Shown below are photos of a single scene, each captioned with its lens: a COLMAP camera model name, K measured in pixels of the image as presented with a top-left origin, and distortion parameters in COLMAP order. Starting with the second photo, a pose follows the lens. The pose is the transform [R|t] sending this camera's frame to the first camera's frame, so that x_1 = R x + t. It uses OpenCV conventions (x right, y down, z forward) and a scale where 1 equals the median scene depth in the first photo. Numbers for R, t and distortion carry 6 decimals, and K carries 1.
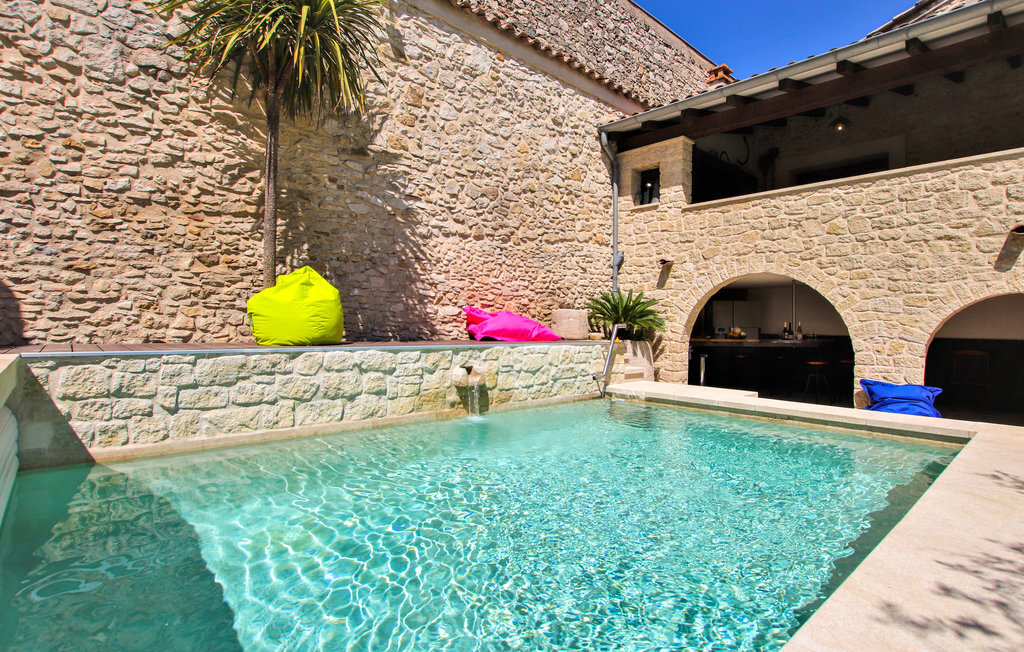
lens RADIAL K [[538.8, 0, 524.8], [0, 538.8, 316.8], [0, 0, 1]] dist [-0.033689, 0.006301]
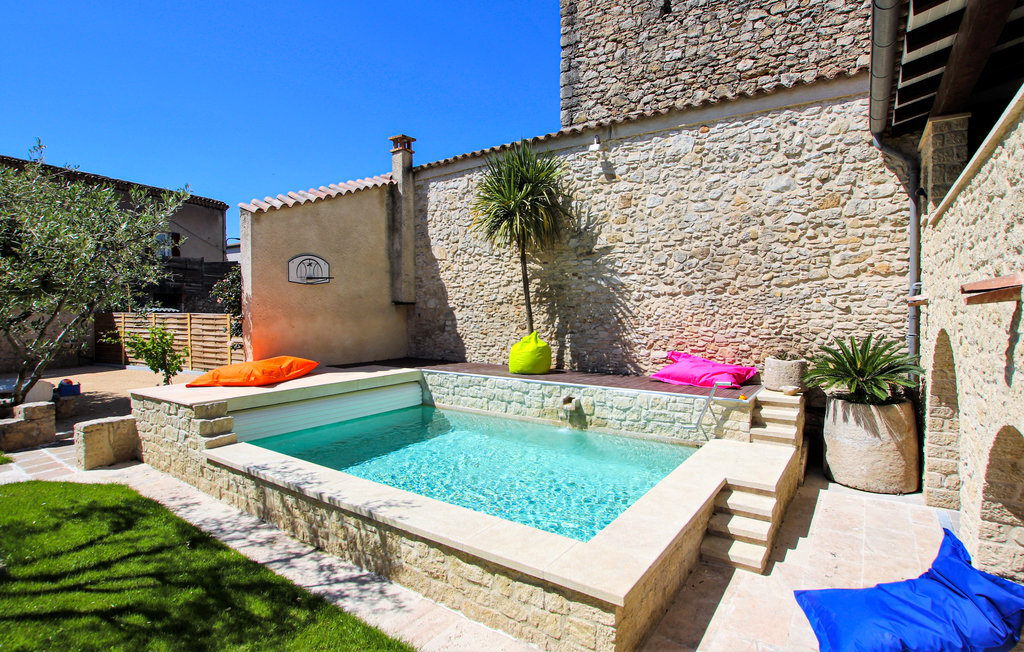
lens RADIAL K [[538.8, 0, 472.2], [0, 538.8, 309.8], [0, 0, 1]] dist [-0.033689, 0.006301]
pose [[0.131094, -0.004334, -0.991360, 1.125638], [0.027549, 0.999620, -0.000727, -0.135945], [0.990987, -0.027216, 0.131164, 0.406026]]
